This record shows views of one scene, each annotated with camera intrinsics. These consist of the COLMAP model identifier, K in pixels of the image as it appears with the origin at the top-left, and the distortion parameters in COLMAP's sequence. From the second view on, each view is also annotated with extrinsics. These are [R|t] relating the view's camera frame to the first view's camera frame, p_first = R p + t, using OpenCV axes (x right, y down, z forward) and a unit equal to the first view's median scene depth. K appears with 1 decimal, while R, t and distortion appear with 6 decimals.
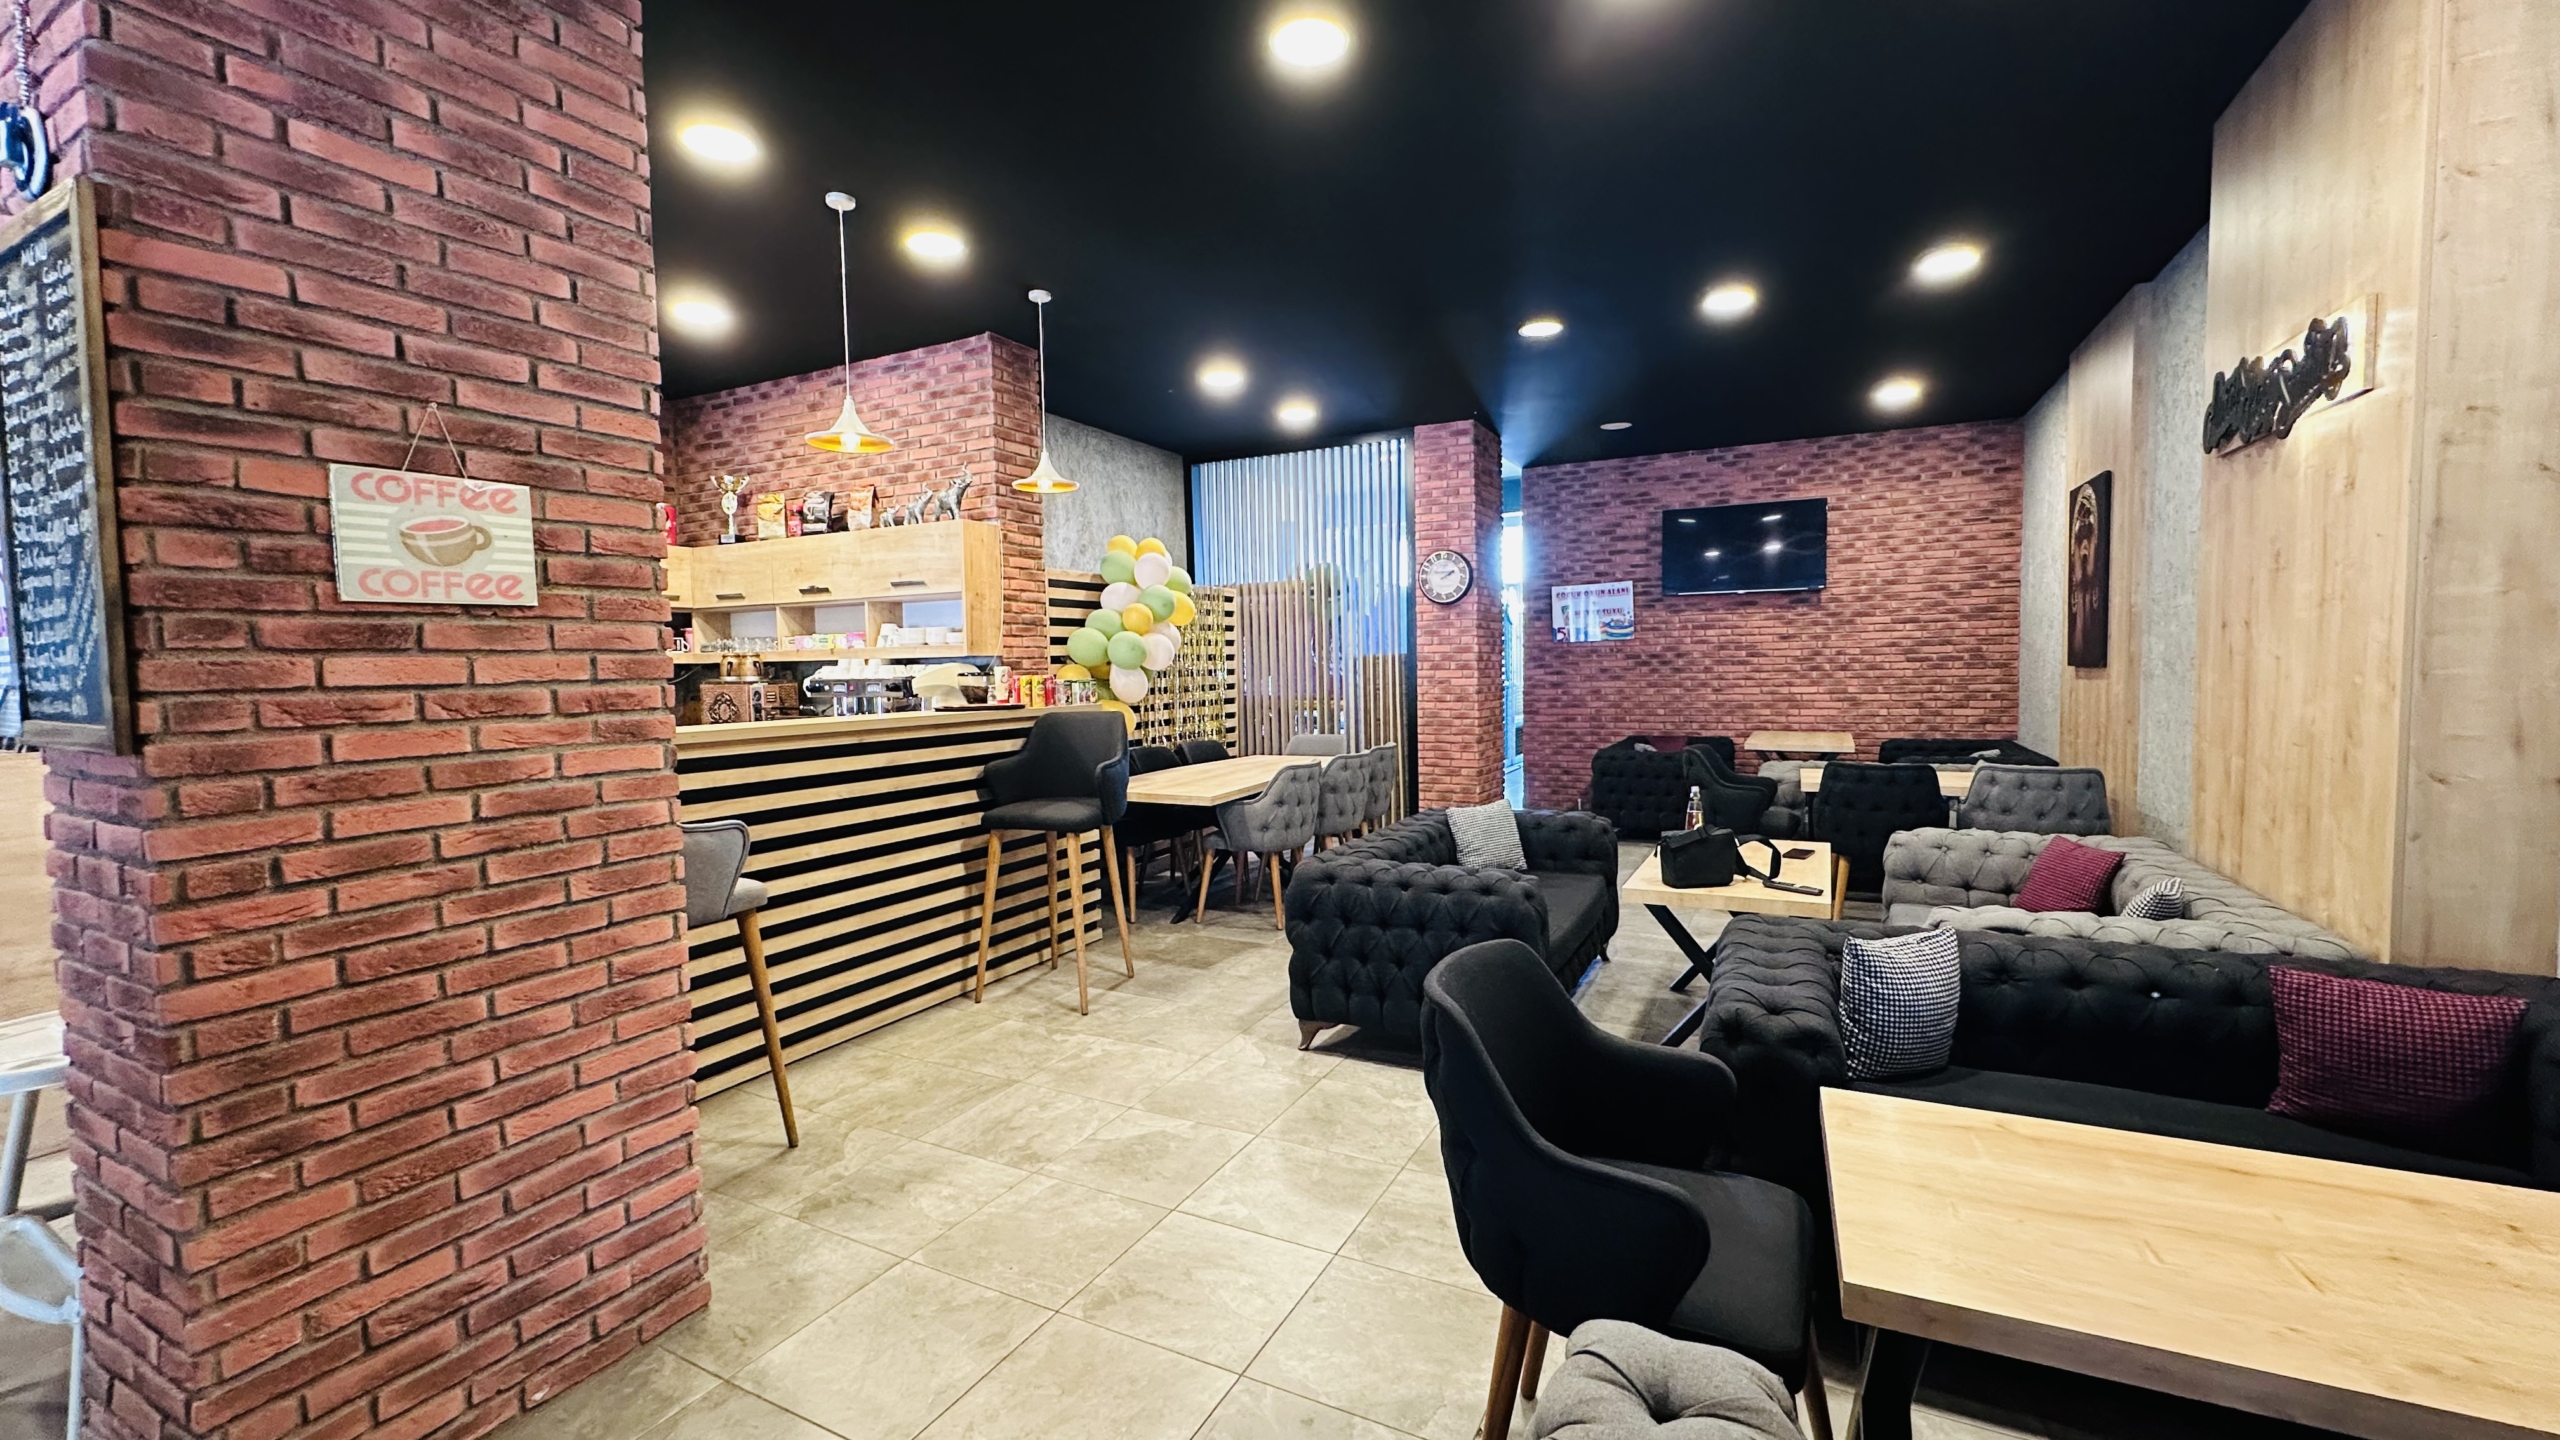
lens RADIAL K [[1020.0, 0, 1276.5], [0, 1020.0, 717.1], [0, 0, 1]] dist [-0.002802, 0.001515]
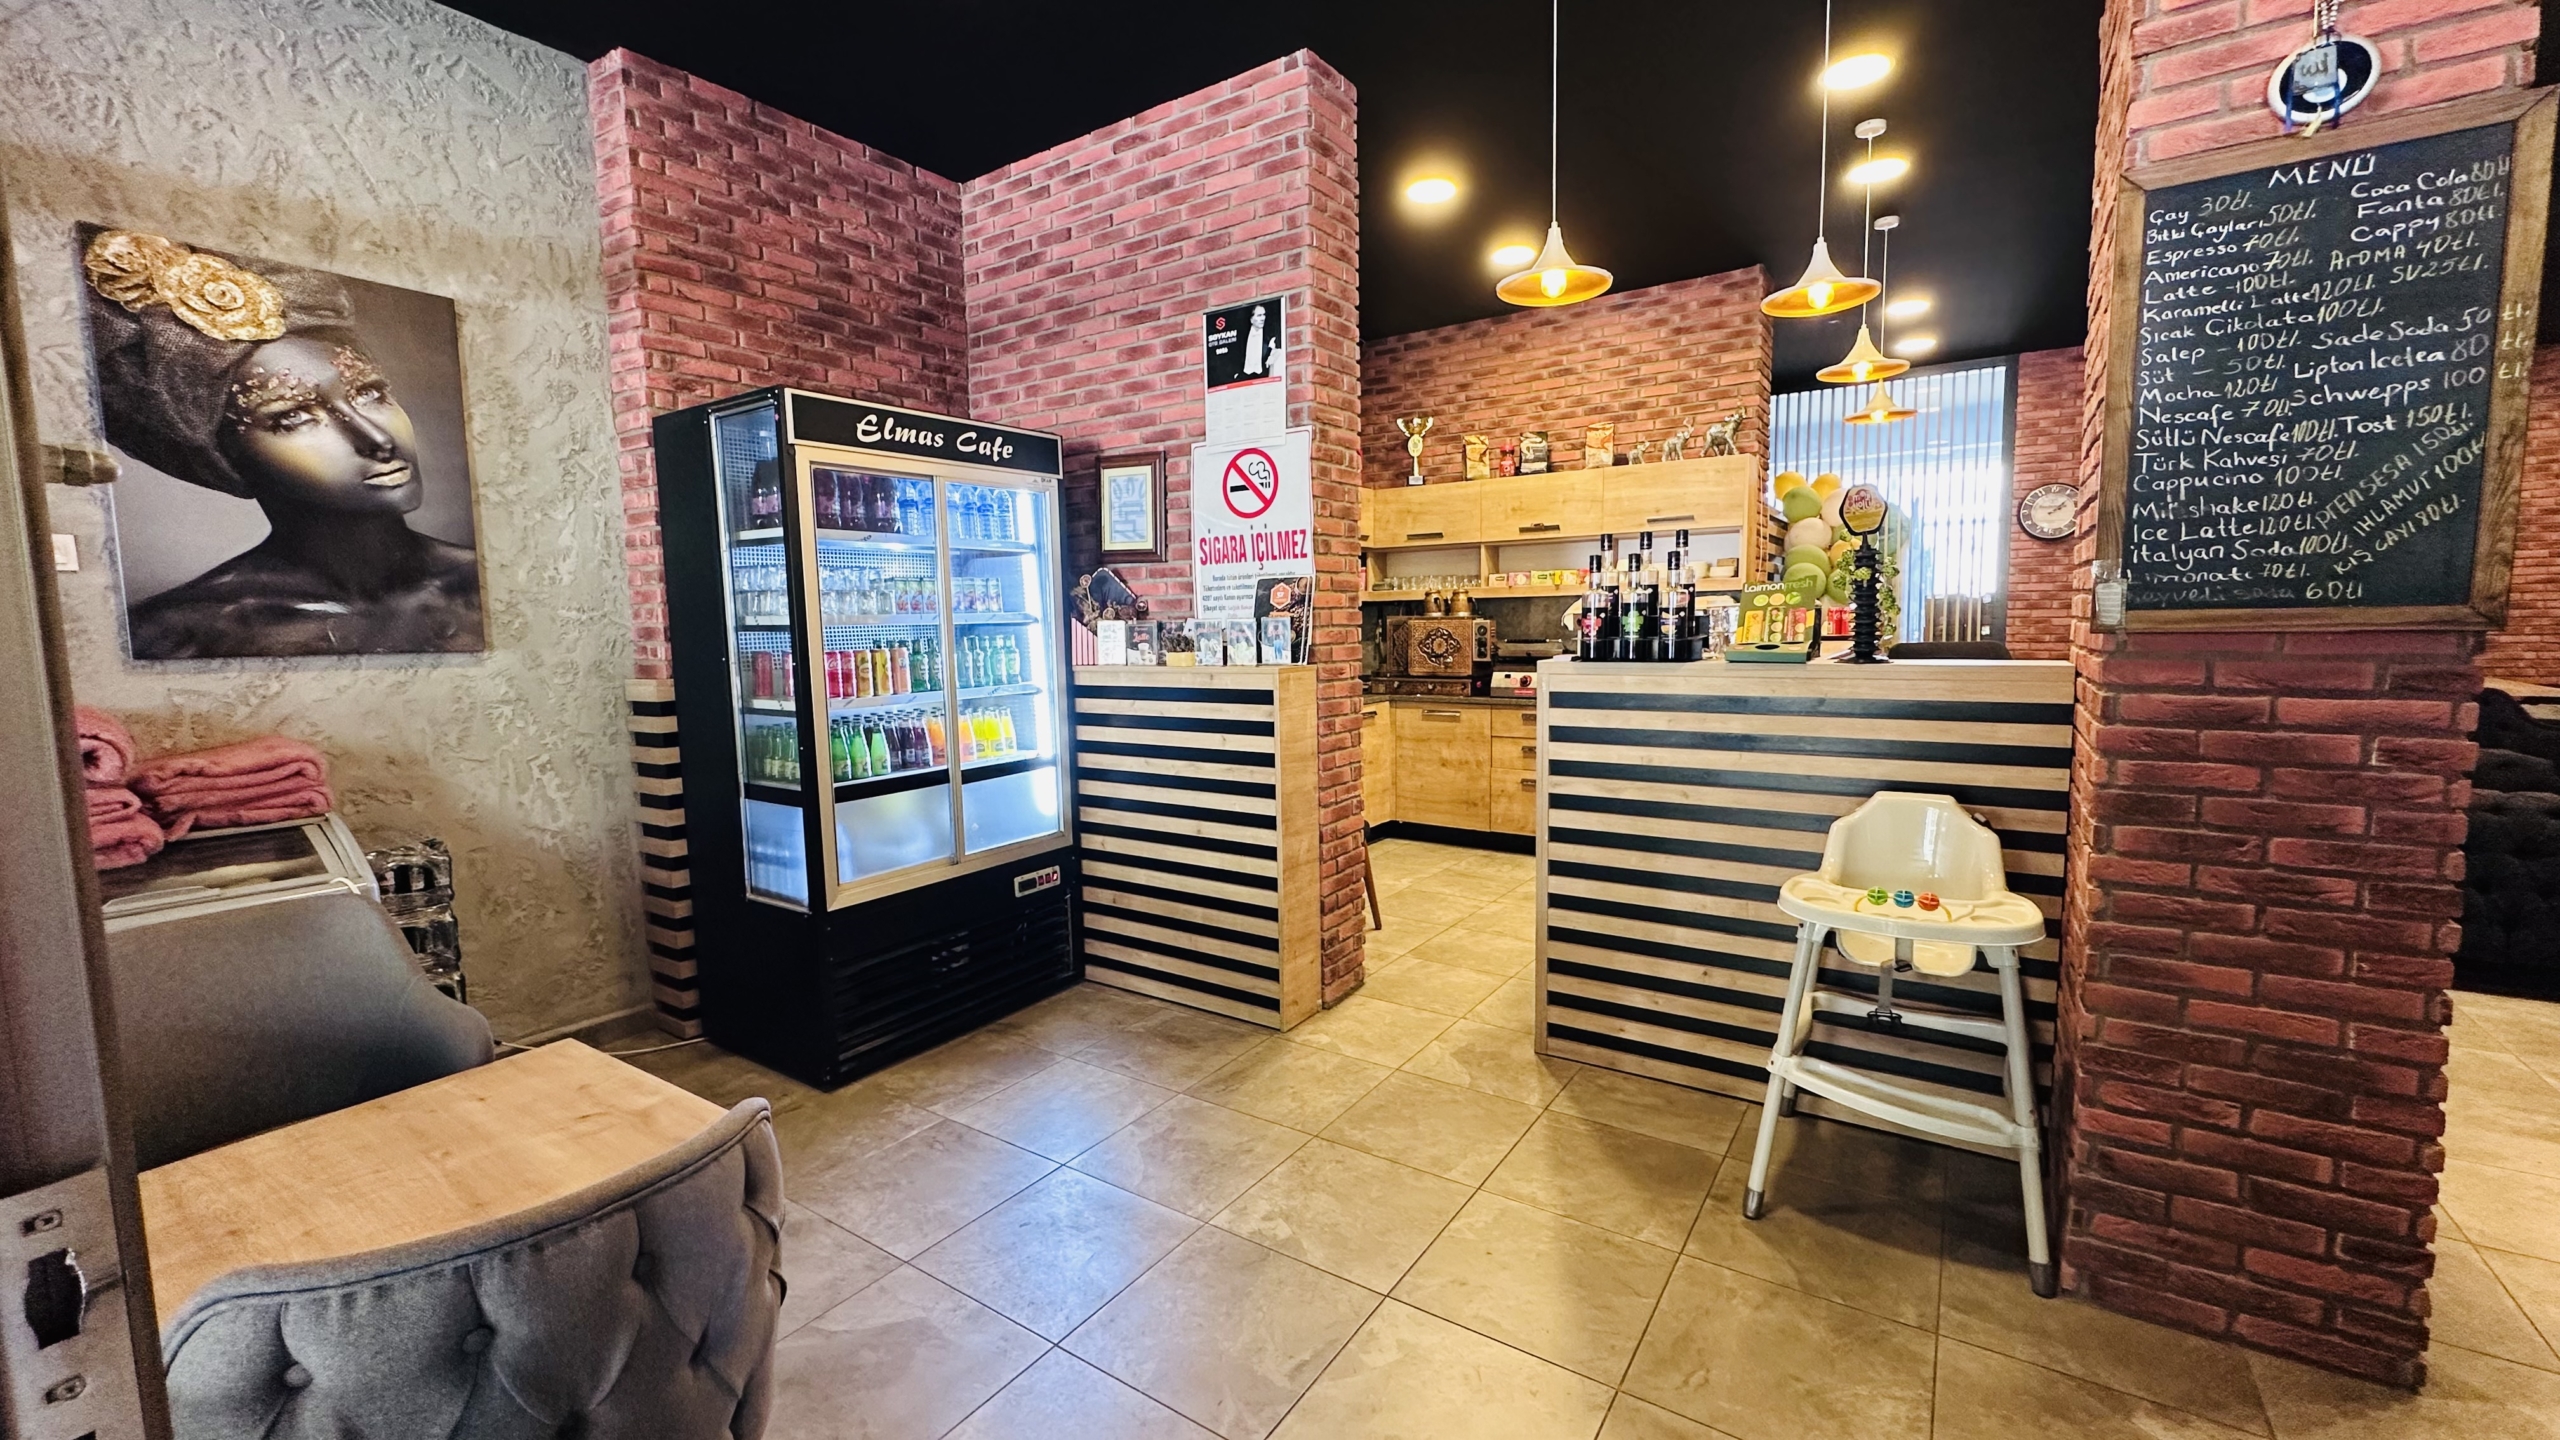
lens RADIAL K [[1020.0, 0, 1276.7], [0, 1020.0, 719.2], [0, 0, 1]] dist [-0.002802, 0.001515]
pose [[0.992689, 0.010580, -0.120237, -0.571619], [-0.005095, 0.998936, 0.045835, 0.022257], [0.120594, -0.044887, 0.991687, -0.061416]]
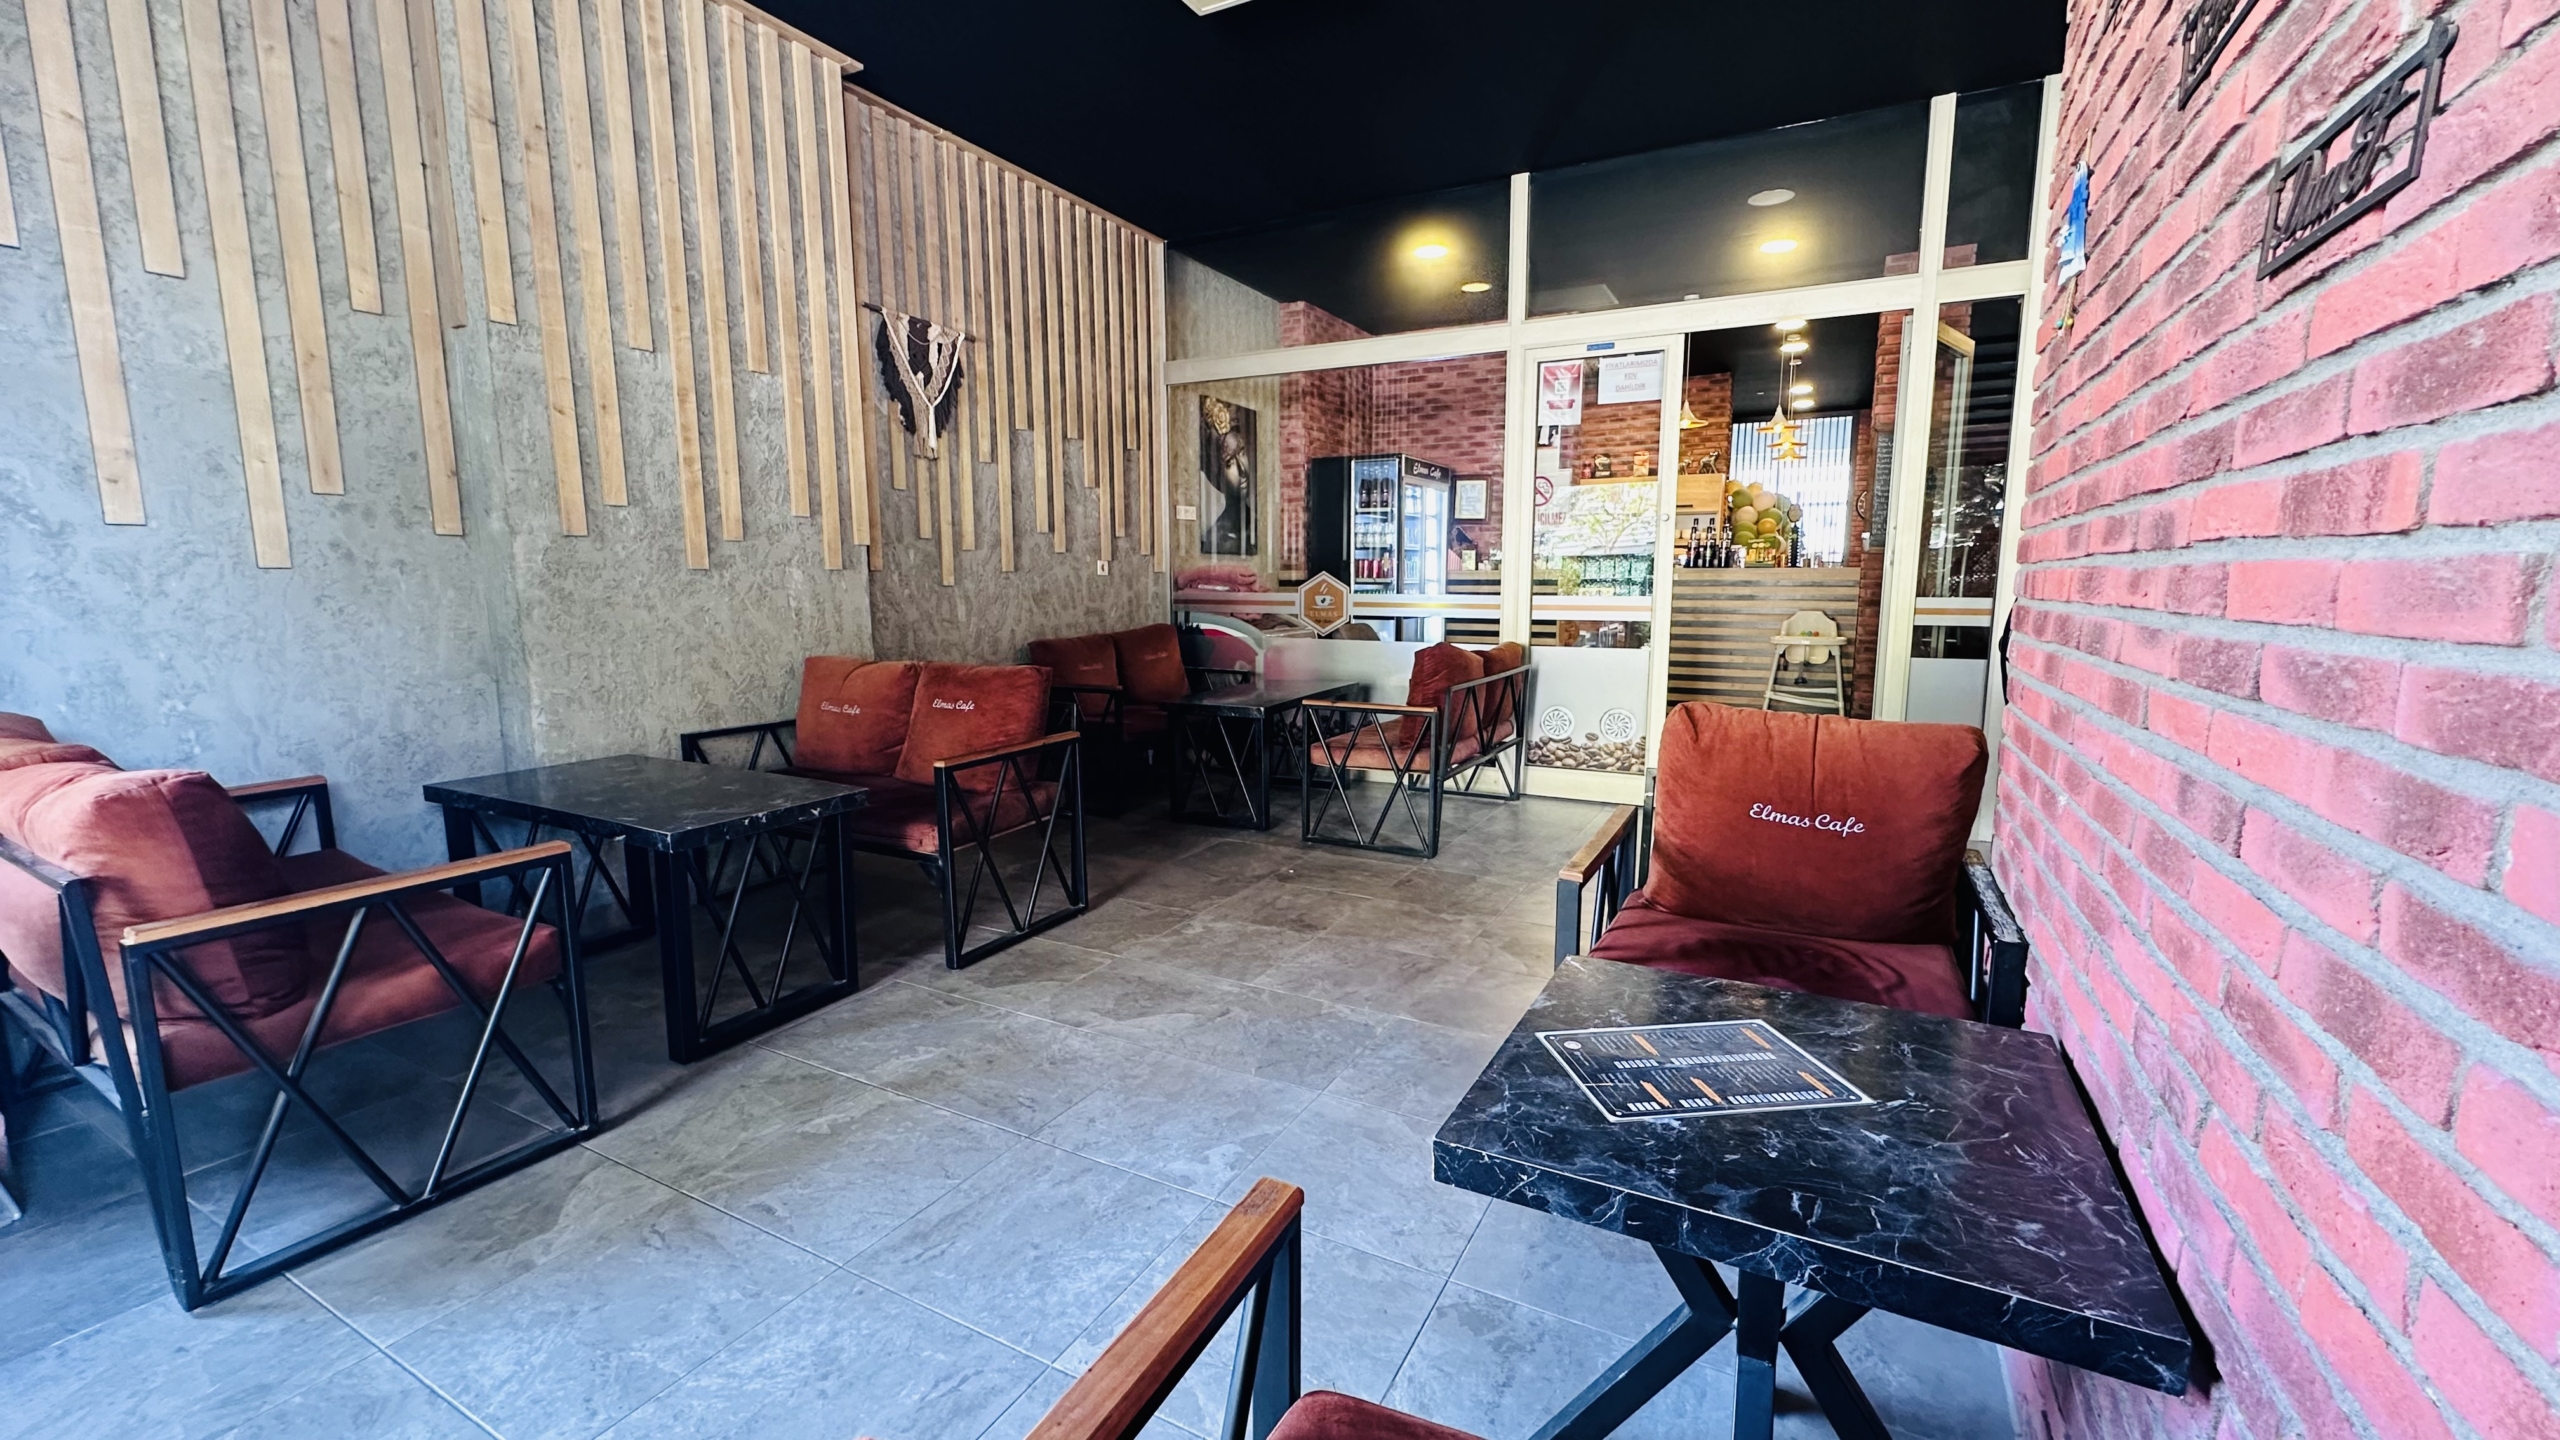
lens RADIAL K [[1020.0, 0, 1280.1], [0, 1020.0, 716.3], [0, 0, 1]] dist [-0.002802, 0.001515]
pose [[0.999726, 0.020028, -0.012119, -0.983927], [-0.018947, 0.996325, 0.083529, 0.105619], [0.013748, -0.083276, 0.996432, -0.862835]]
